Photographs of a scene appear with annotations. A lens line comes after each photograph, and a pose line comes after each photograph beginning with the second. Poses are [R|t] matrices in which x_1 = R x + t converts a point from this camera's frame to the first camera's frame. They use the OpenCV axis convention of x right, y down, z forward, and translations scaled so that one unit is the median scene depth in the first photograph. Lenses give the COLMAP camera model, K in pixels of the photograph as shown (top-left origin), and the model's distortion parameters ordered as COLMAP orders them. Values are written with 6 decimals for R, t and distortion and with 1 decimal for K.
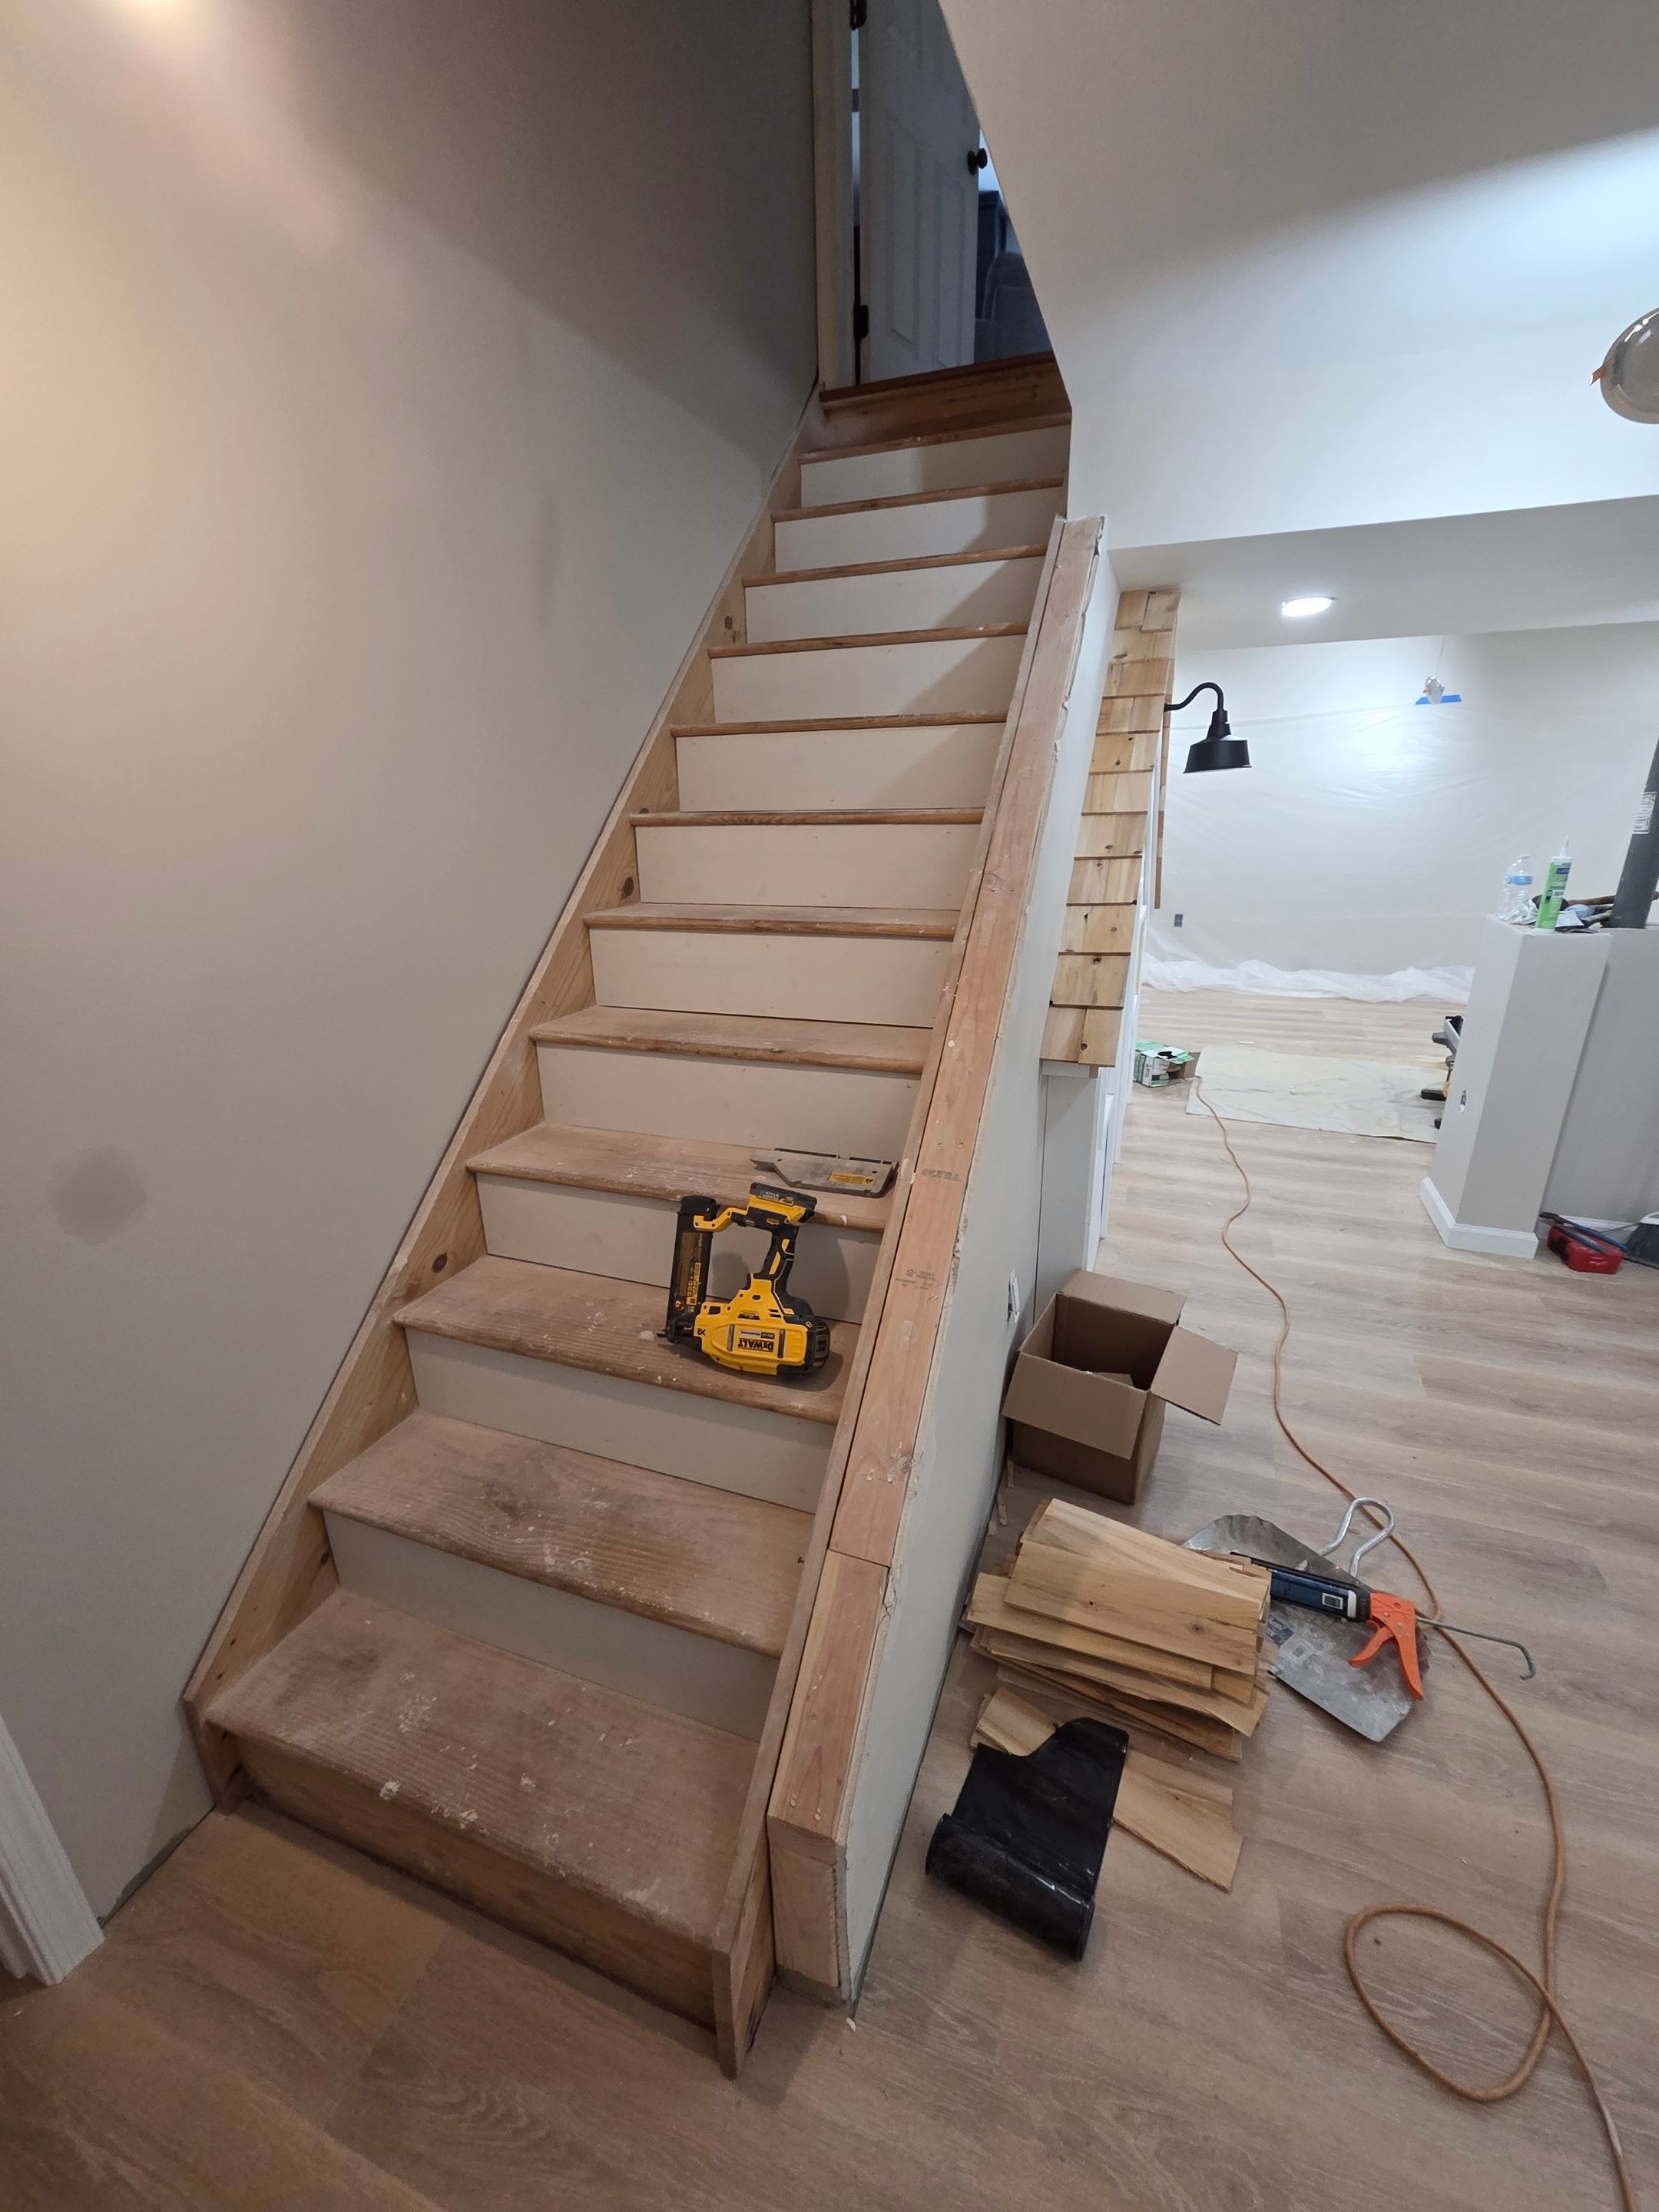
lens RADIAL K [[907.6, 0, 830.3], [0, 907.6, 1117.3], [0, 0, 1]] dist [0.001748, 0.000805]
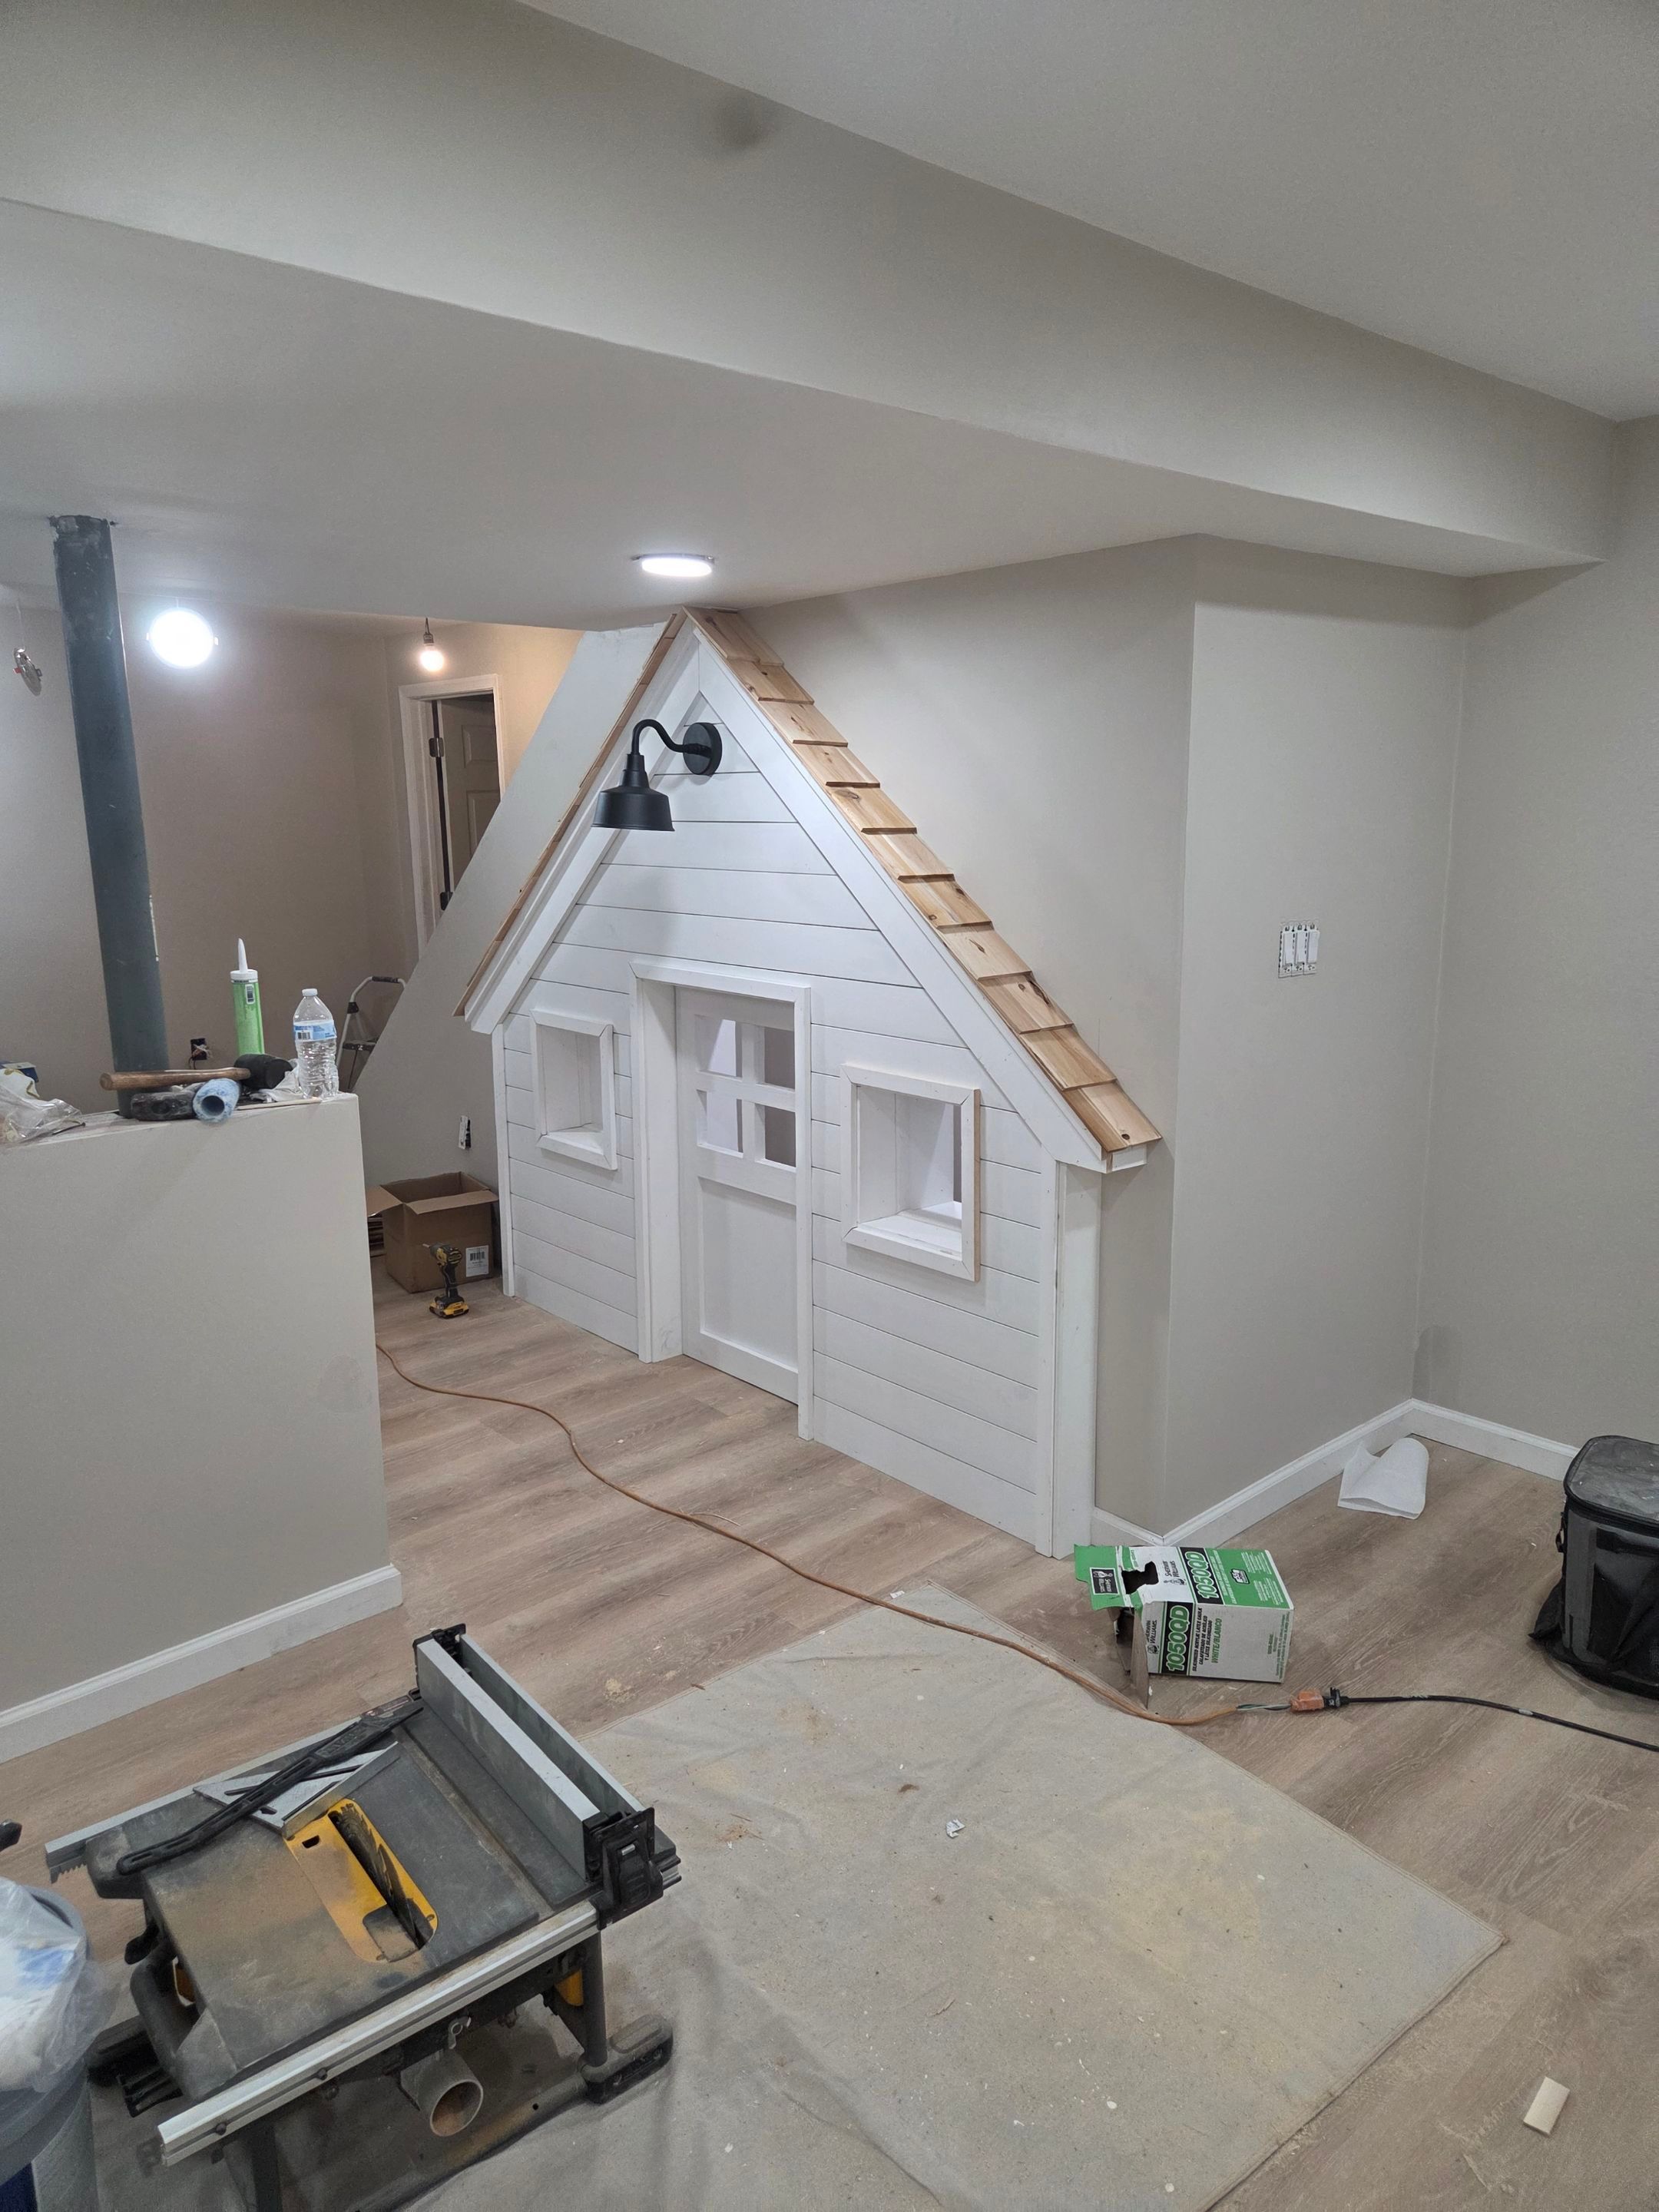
lens RADIAL K [[1489.1, 0, 827.3], [0, 1489.1, 1107.7], [0, 0, 1]] dist [0.000695, 0.000105]
pose [[-0.482477, 0.187948, -0.855507, 1.134921], [-0.280704, 0.892016, 0.354276, -0.510093], [0.829711, 0.411075, -0.377620, 1.322790]]
